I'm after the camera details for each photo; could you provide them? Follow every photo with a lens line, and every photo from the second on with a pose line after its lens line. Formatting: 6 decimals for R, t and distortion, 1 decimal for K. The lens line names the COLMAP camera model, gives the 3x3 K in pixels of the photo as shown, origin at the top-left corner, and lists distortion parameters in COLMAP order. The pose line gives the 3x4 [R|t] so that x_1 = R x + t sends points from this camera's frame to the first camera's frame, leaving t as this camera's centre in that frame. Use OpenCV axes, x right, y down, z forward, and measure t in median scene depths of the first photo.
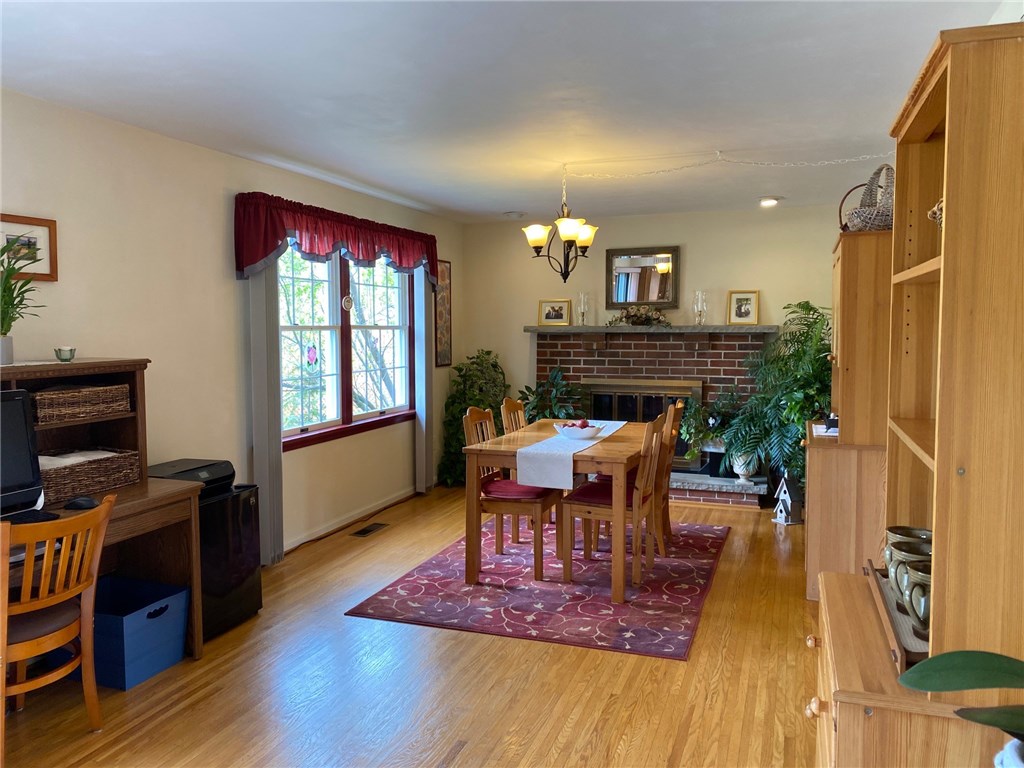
lens RADIAL K [[794.3, 0, 510.9], [0, 794.3, 381.0], [0, 0, 1]] dist [-0.001874, -0.044635]
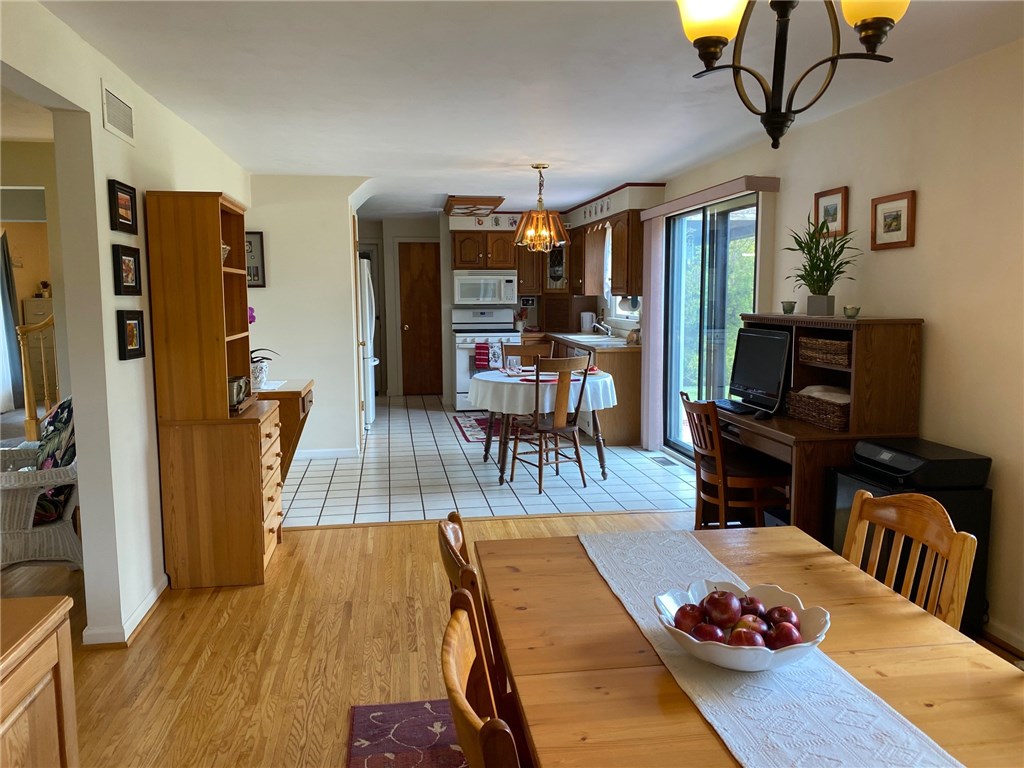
lens RADIAL K [[794.3, 0, 511.0], [0, 794.3, 384.7], [0, 0, 1]] dist [-0.001874, -0.044635]
pose [[-0.883890, 0.061389, -0.463648, 0.452788], [-0.023746, 0.984179, 0.175579, -0.122659], [0.467091, 0.166203, -0.868448, 1.805540]]
